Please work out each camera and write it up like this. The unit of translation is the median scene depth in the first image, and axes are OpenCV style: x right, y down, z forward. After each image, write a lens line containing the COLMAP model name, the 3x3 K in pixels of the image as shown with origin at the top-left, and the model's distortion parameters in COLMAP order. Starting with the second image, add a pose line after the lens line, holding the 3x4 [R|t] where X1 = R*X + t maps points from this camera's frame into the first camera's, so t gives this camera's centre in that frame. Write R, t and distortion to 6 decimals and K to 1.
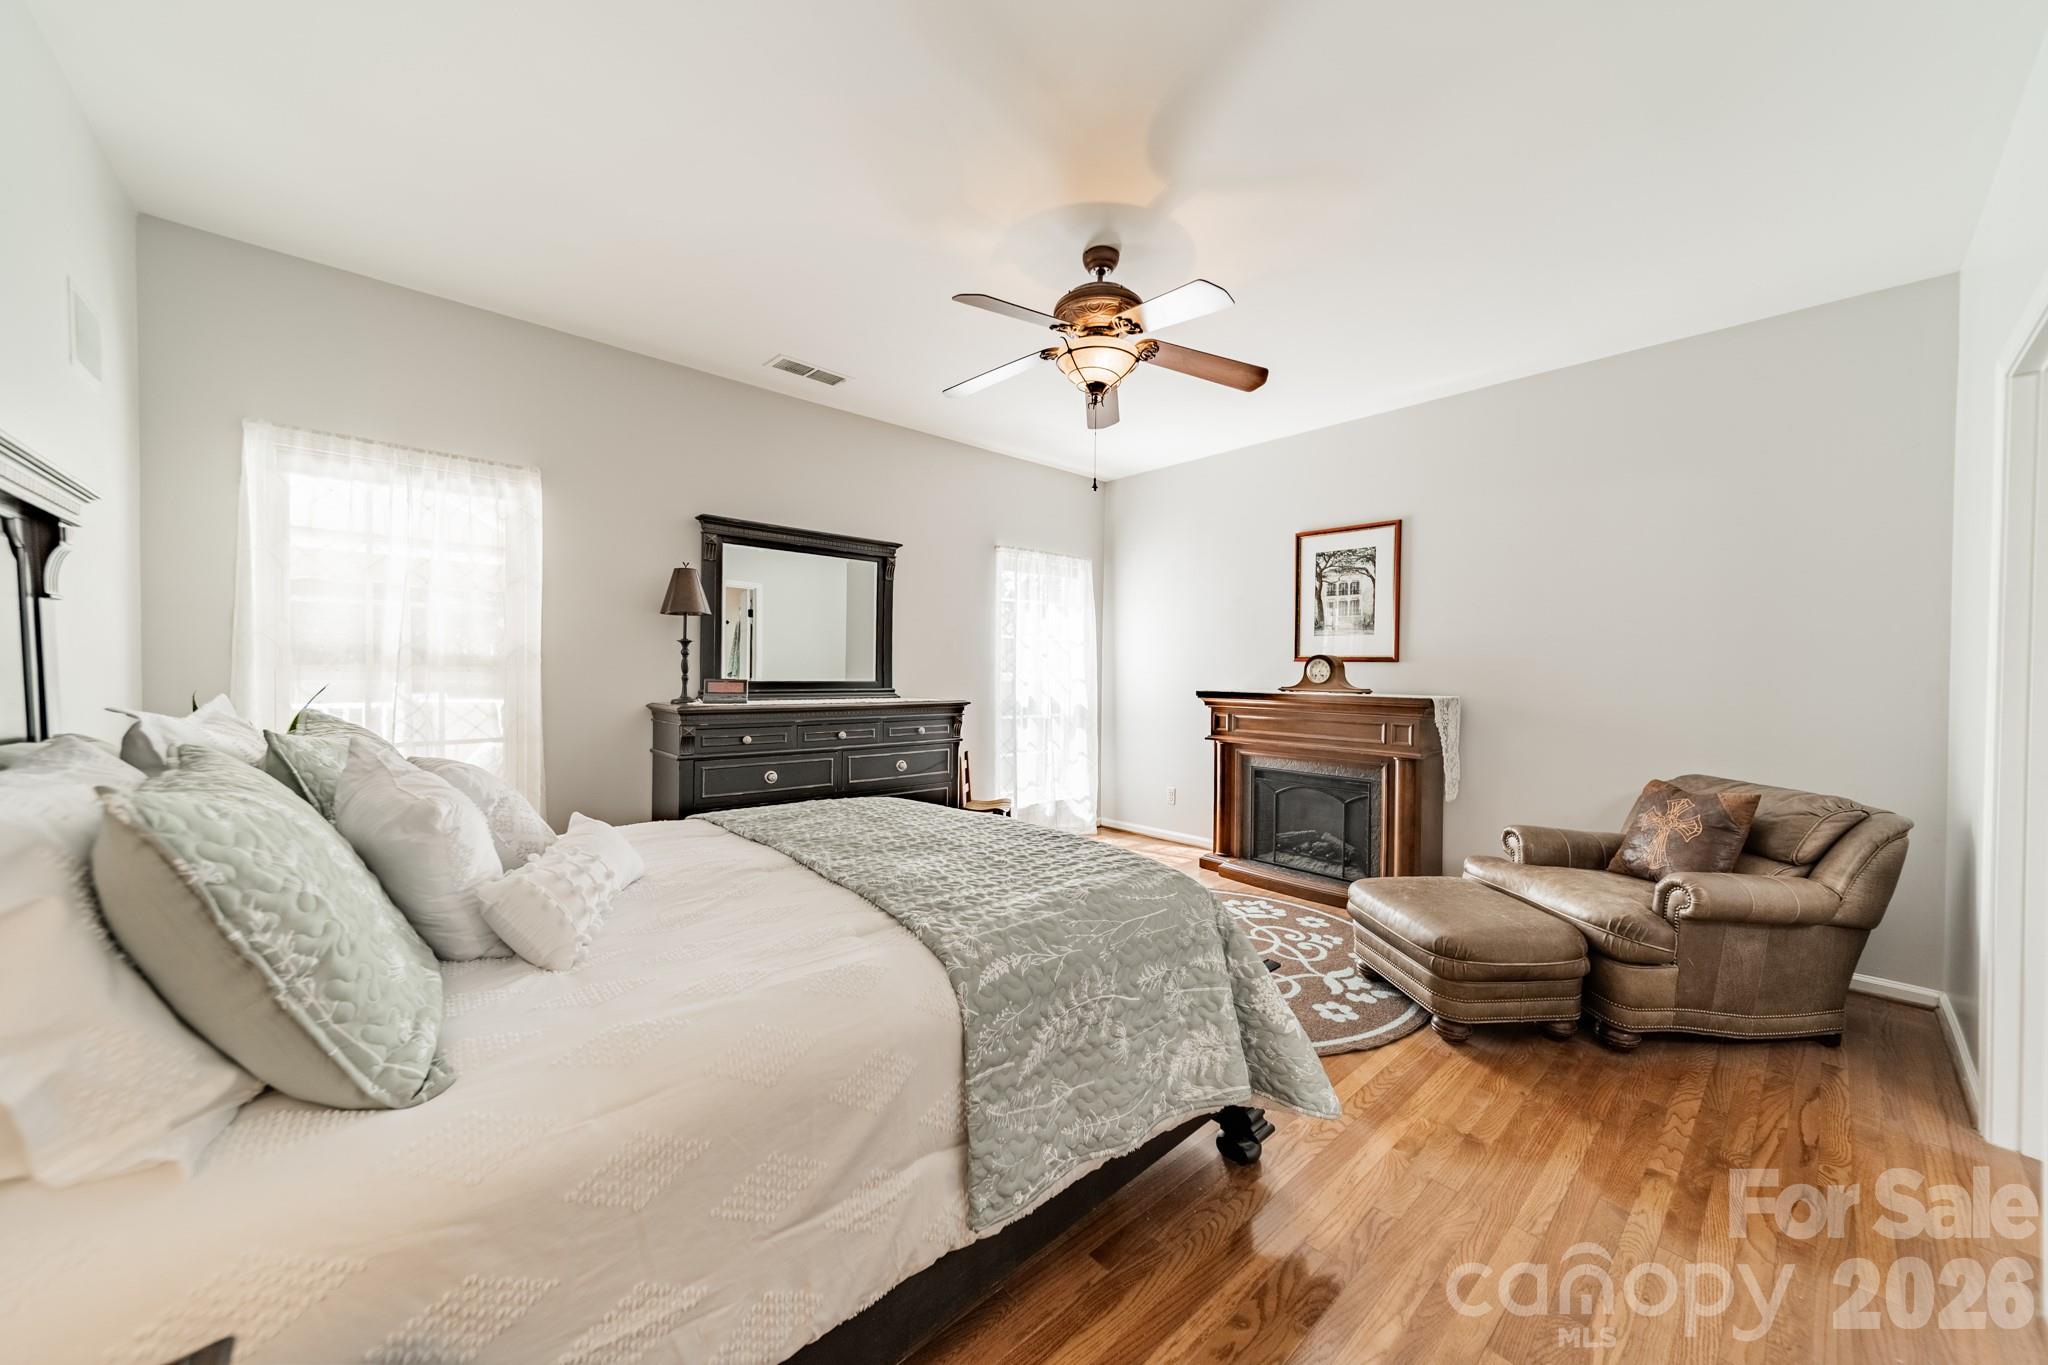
lens RADIAL K [[725.9, 0, 1031.5], [0, 725.9, 677.4], [0, 0, 1]] dist [0.002577, 0.000054]
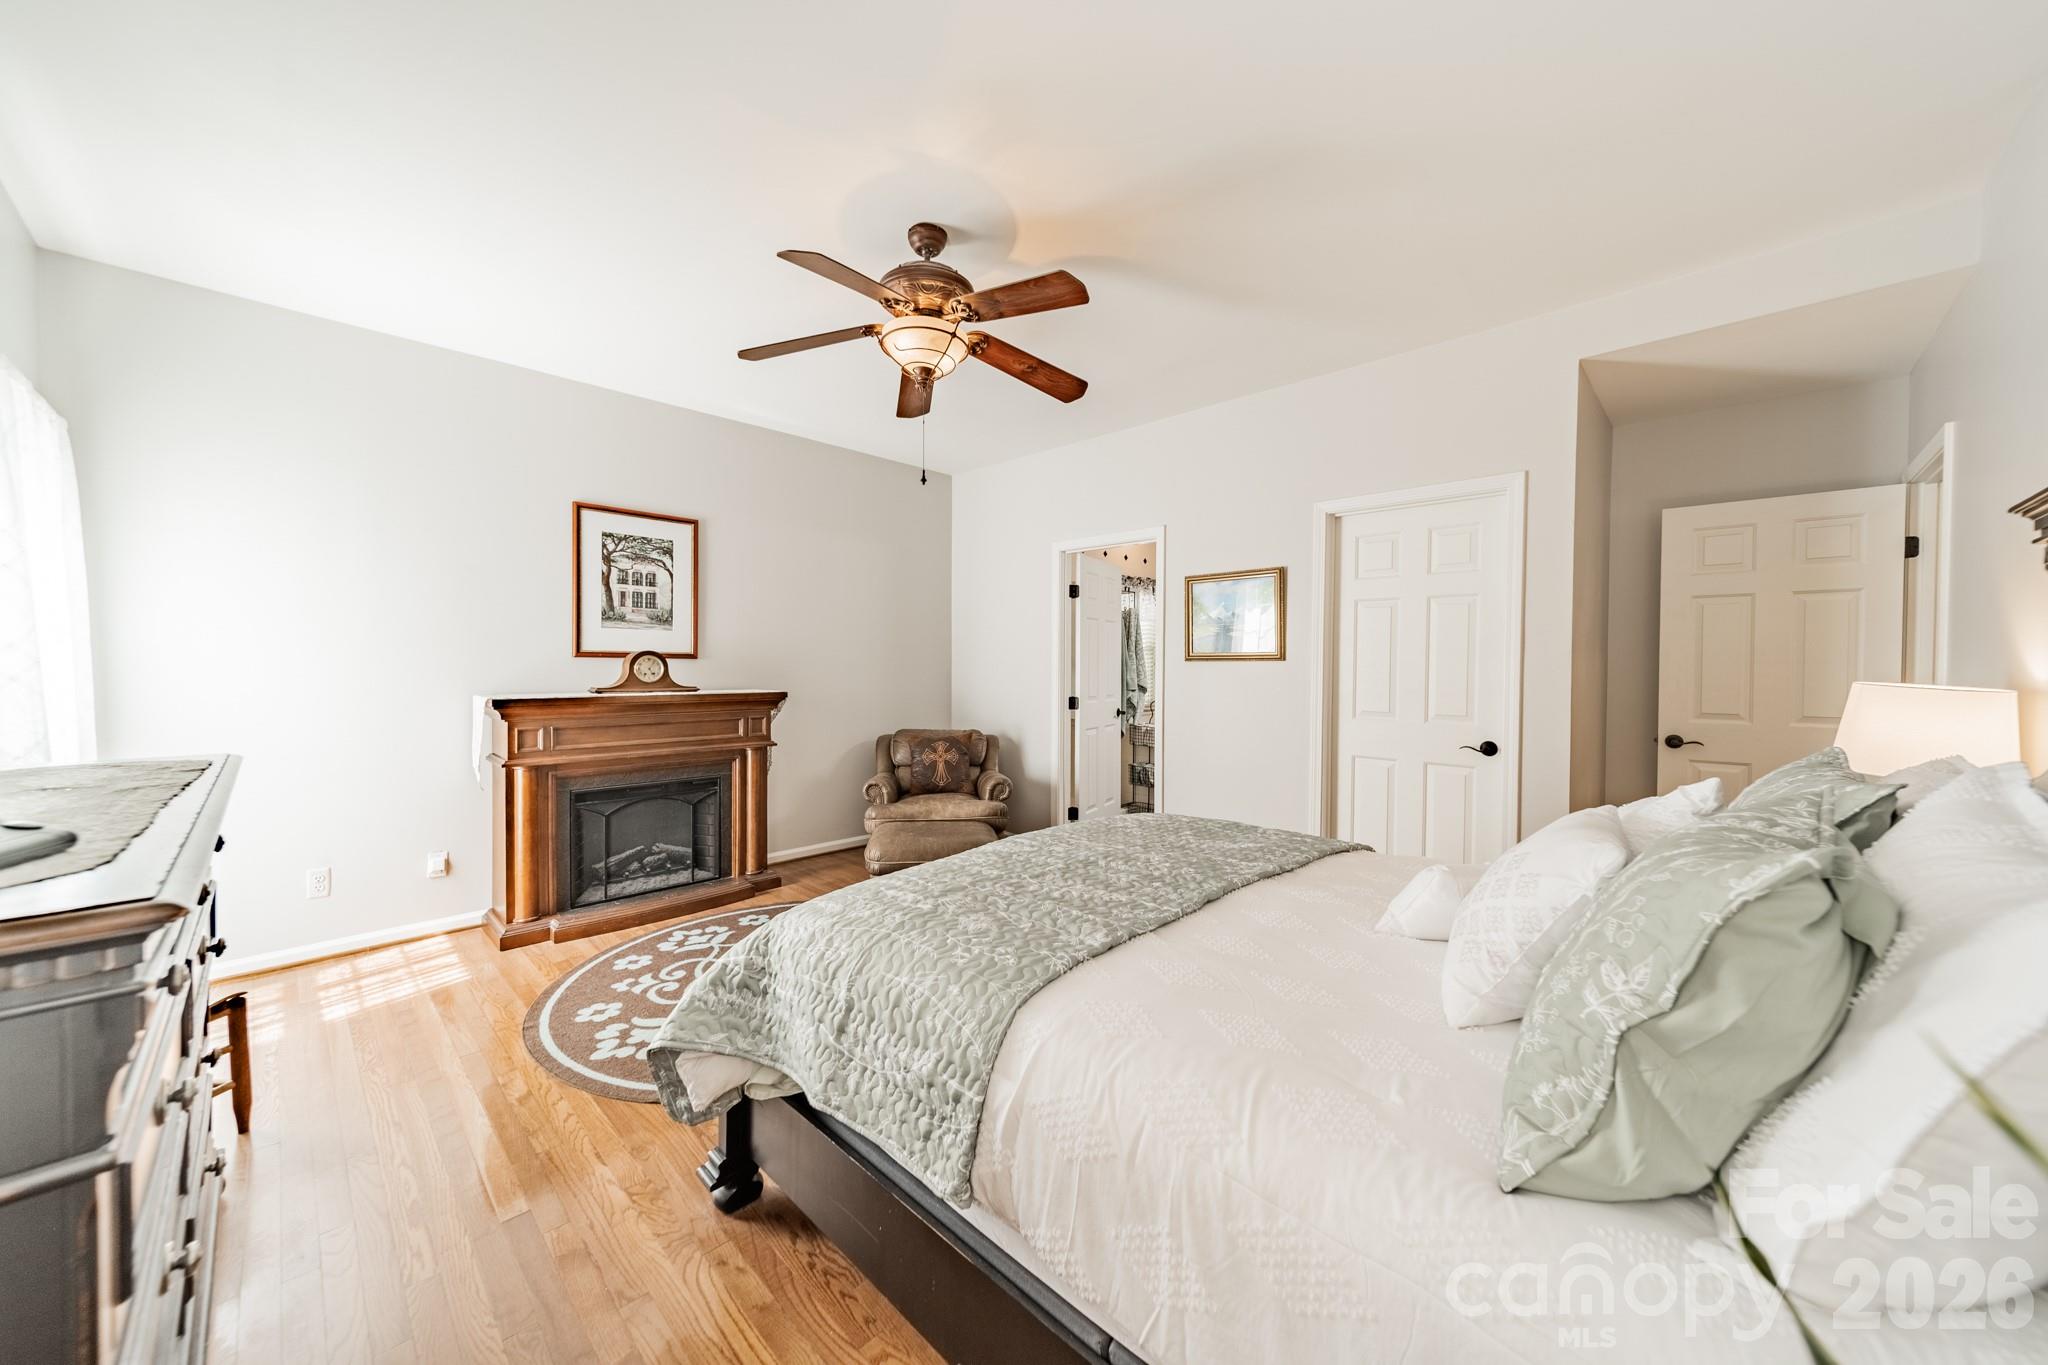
lens RADIAL K [[725.9, 0, 1029.7], [0, 725.9, 677.2], [0, 0, 1]] dist [0.002577, 0.000054]
pose [[-0.065623, -0.030940, 0.997365, -0.527618], [0.006095, 0.999488, 0.031407, -0.023252], [-0.997826, 0.008140, -0.065401, 0.570995]]
